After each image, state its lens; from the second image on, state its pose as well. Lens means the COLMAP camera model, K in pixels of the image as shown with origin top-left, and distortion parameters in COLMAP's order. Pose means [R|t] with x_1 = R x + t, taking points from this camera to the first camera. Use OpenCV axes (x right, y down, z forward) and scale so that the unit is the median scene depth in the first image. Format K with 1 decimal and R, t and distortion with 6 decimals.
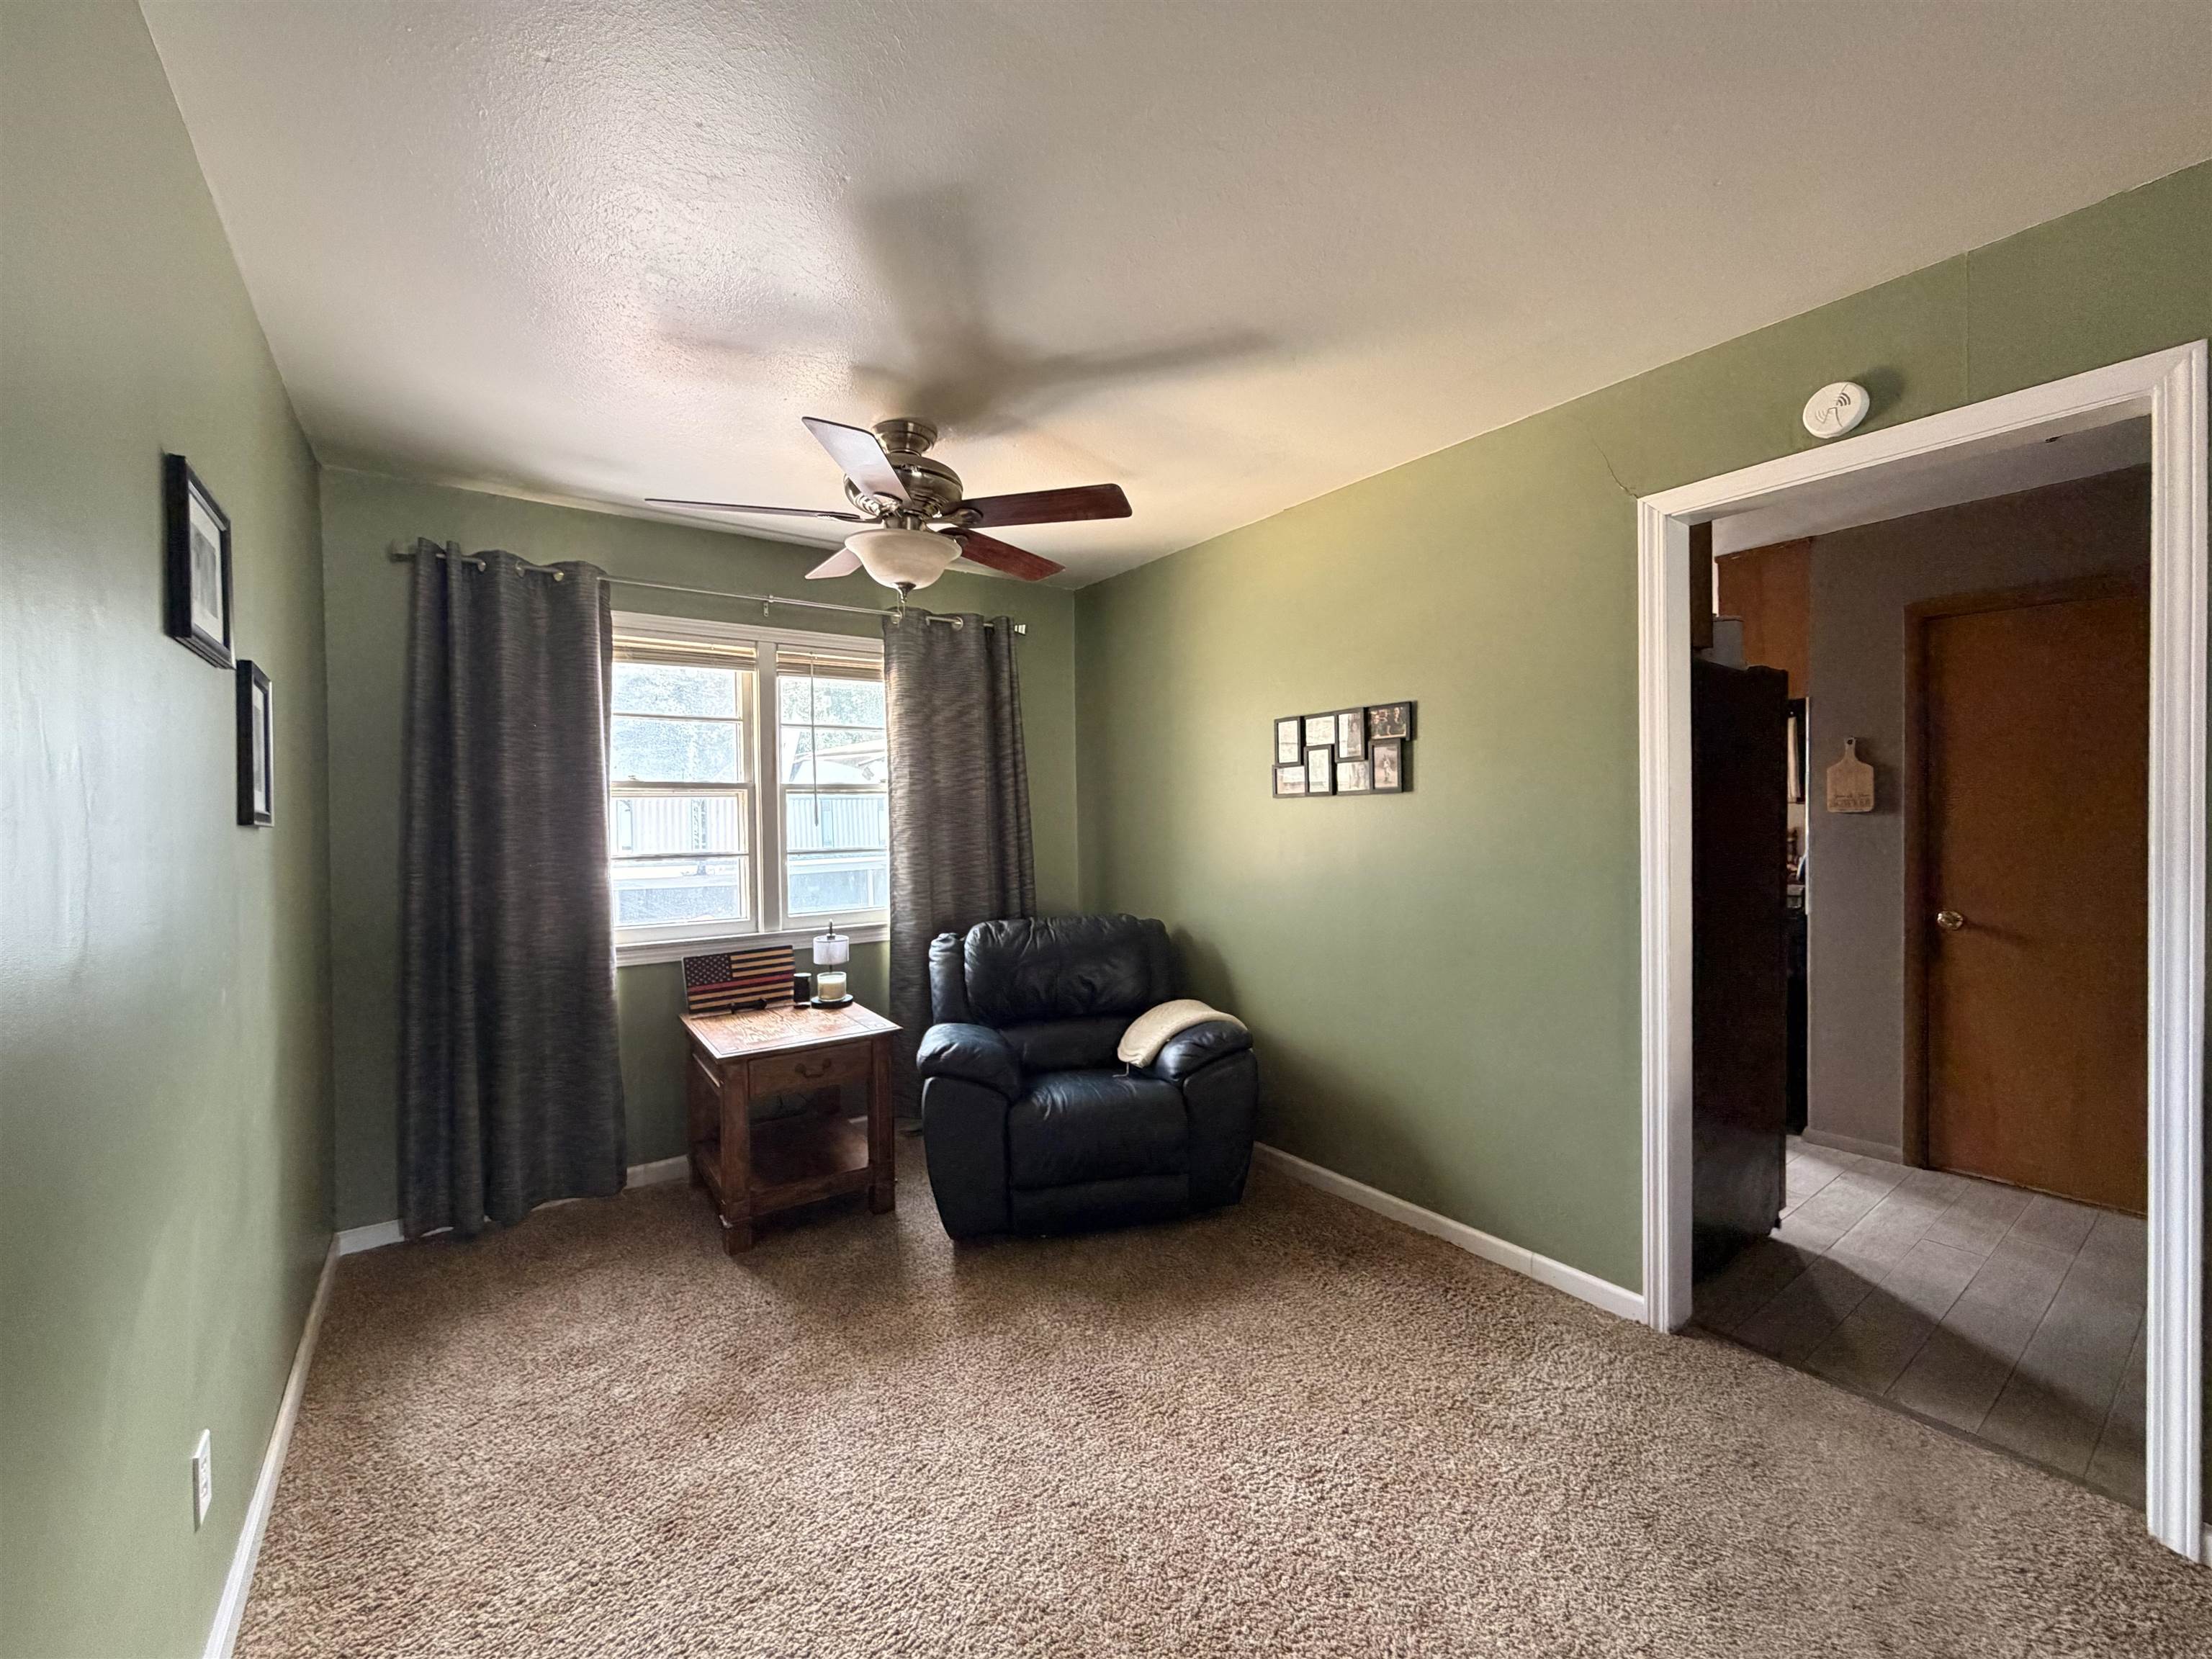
lens RADIAL K [[885.6, 0, 1106.0], [0, 885.6, 829.5], [0, 0, 1]] dist [-0.000519, 0.000361]
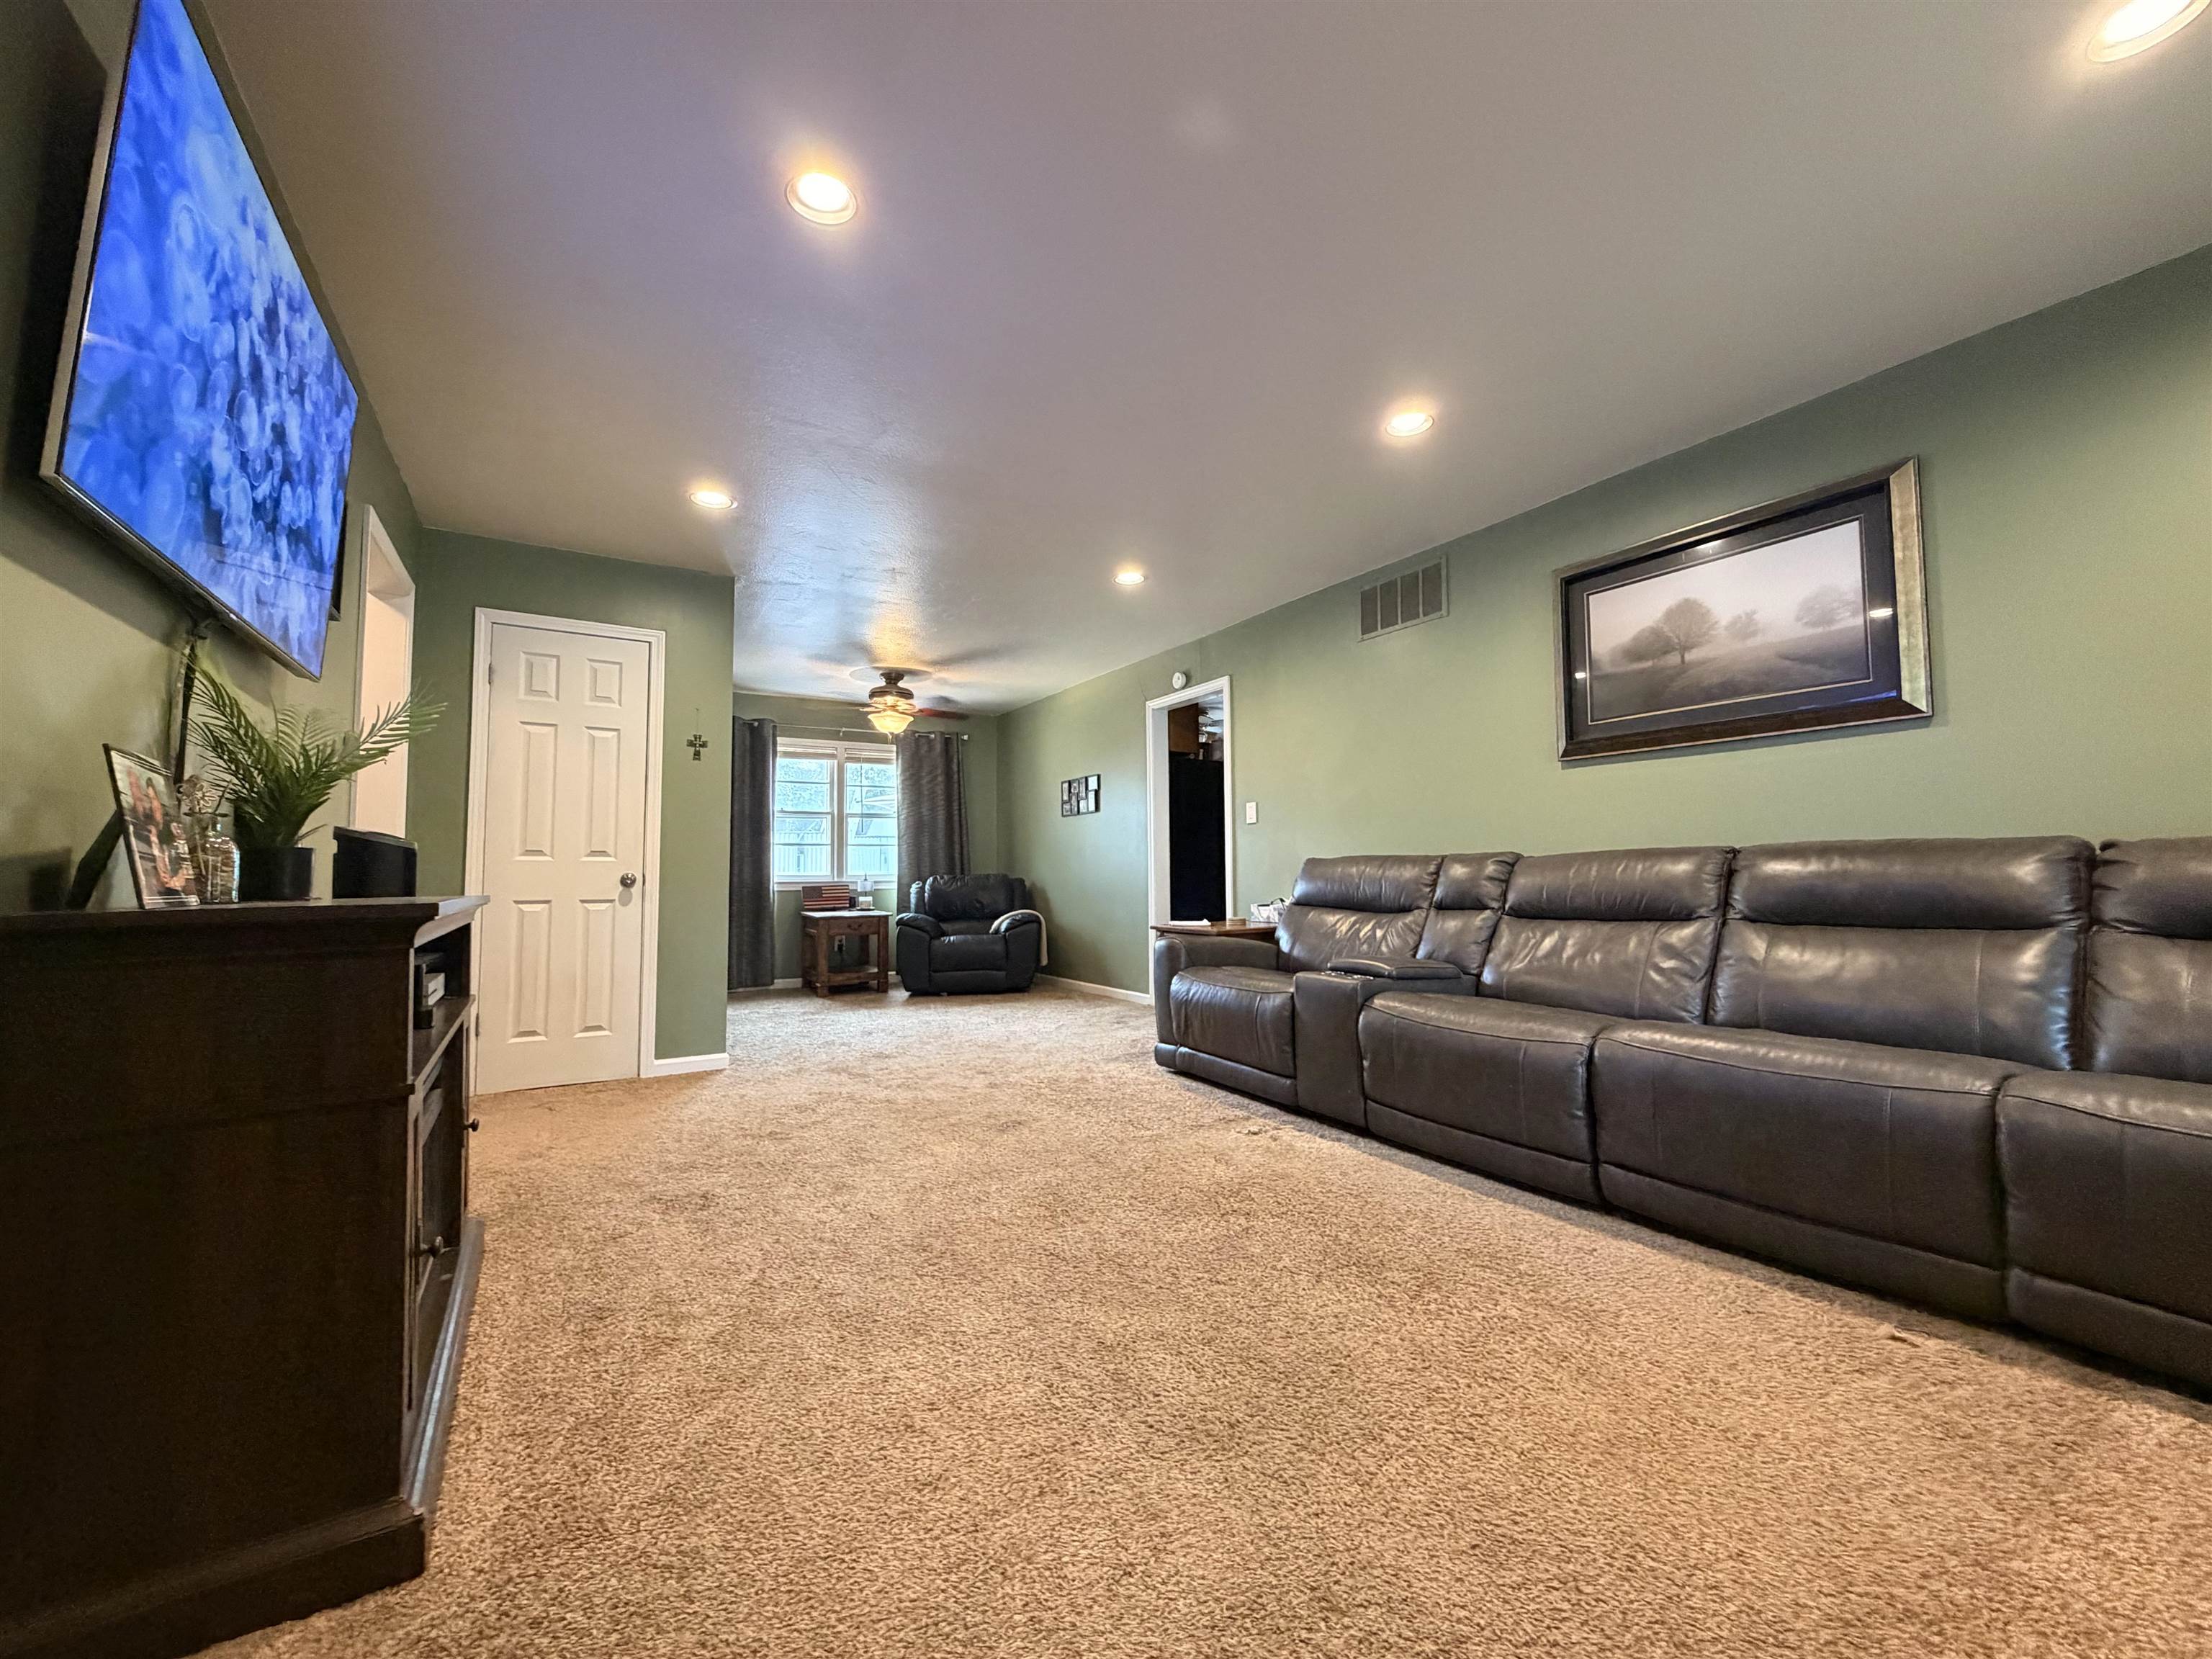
lens RADIAL K [[885.6, 0, 1106.0], [0, 885.6, 829.5], [0, 0, 1]] dist [-0.000519, 0.000361]
pose [[0.996563, 0.001388, -0.082829, 0.475890], [-0.007230, 0.997502, -0.070270, 0.147679], [0.082525, 0.070627, 0.994083, -1.168323]]
